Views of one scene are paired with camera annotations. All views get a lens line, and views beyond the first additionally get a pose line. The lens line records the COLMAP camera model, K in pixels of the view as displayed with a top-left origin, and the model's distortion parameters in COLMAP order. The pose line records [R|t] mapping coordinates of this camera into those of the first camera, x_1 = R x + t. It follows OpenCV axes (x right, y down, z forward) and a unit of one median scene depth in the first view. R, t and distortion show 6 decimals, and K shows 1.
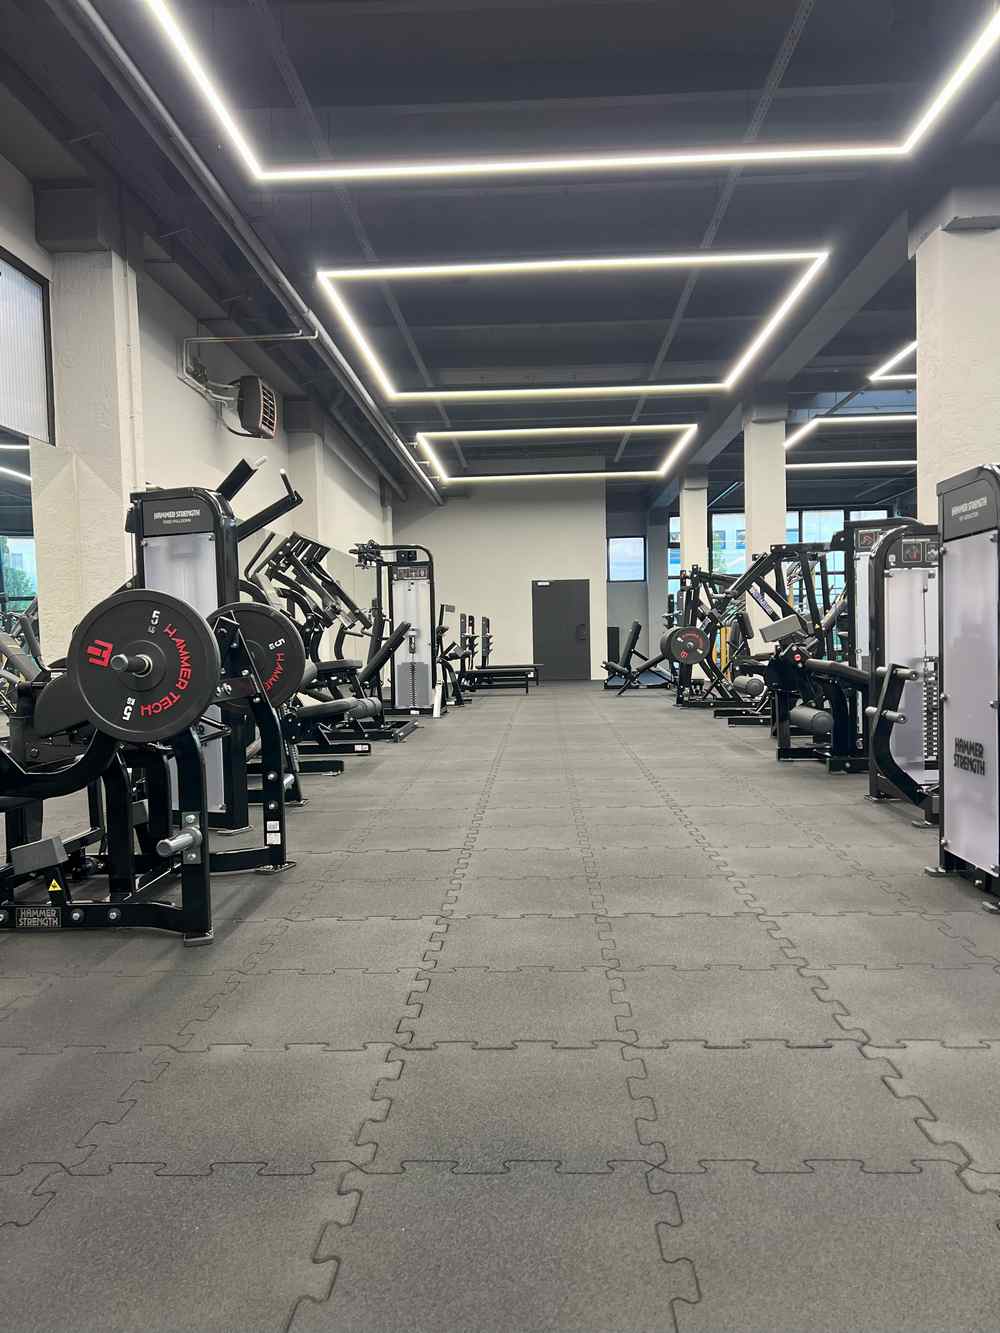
lens RADIAL K [[999.5, 0, 492.5], [0, 999.5, 678.7], [0, 0, 1]] dist [0.045824, -0.051403]
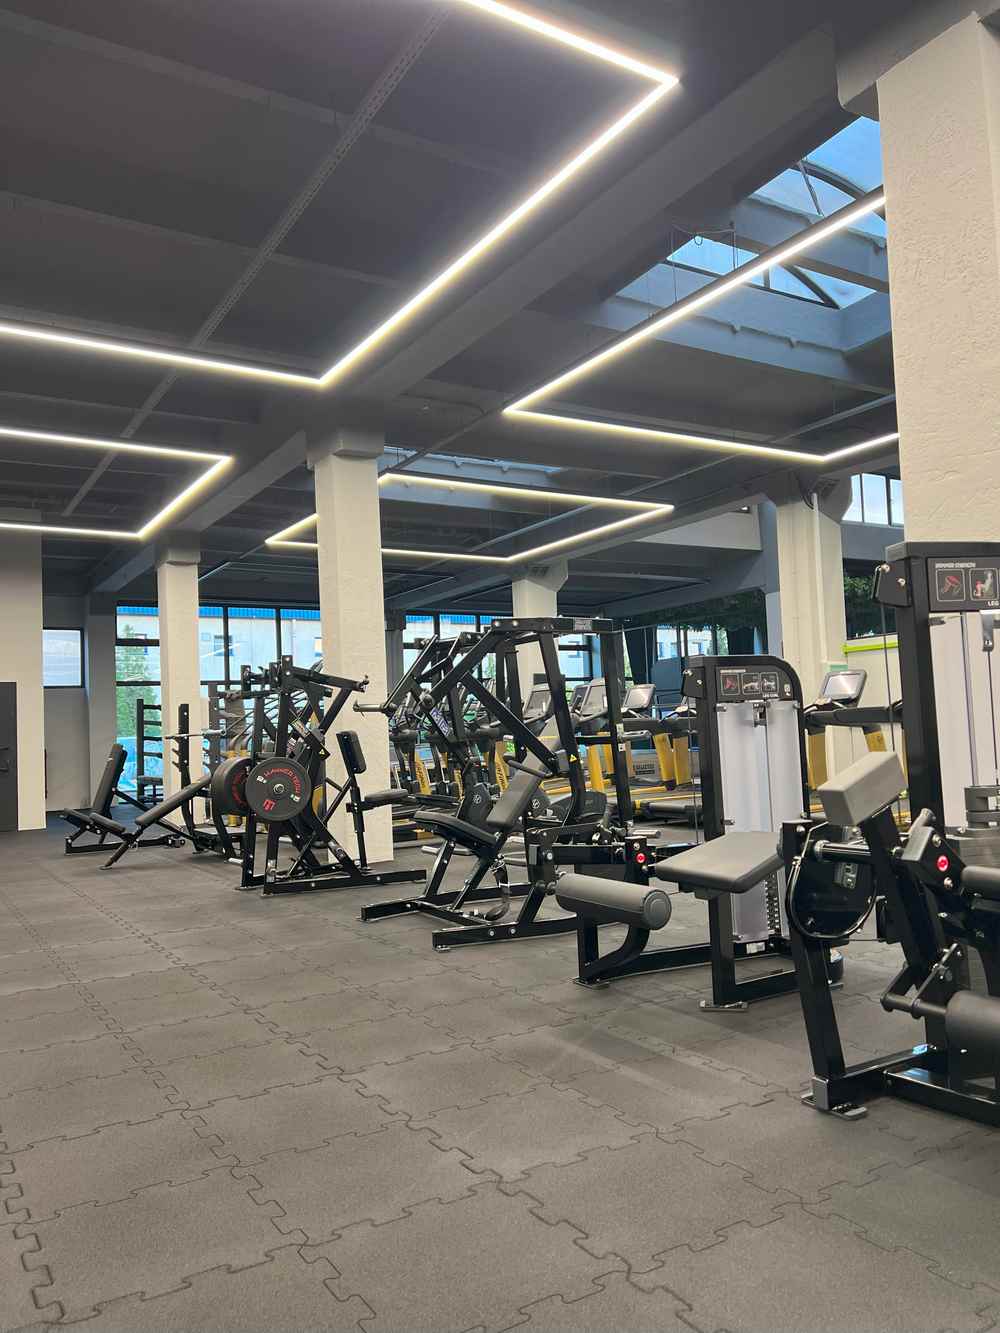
lens RADIAL K [[999.5, 0, 503.1], [0, 999.5, 672.6], [0, 0, 1]] dist [0.045824, -0.051403]
pose [[0.826656, 0.027896, 0.562016, -0.029842], [0.038365, 0.993652, -0.105752, -0.031739], [-0.561398, 0.108983, 0.820338, 0.409829]]
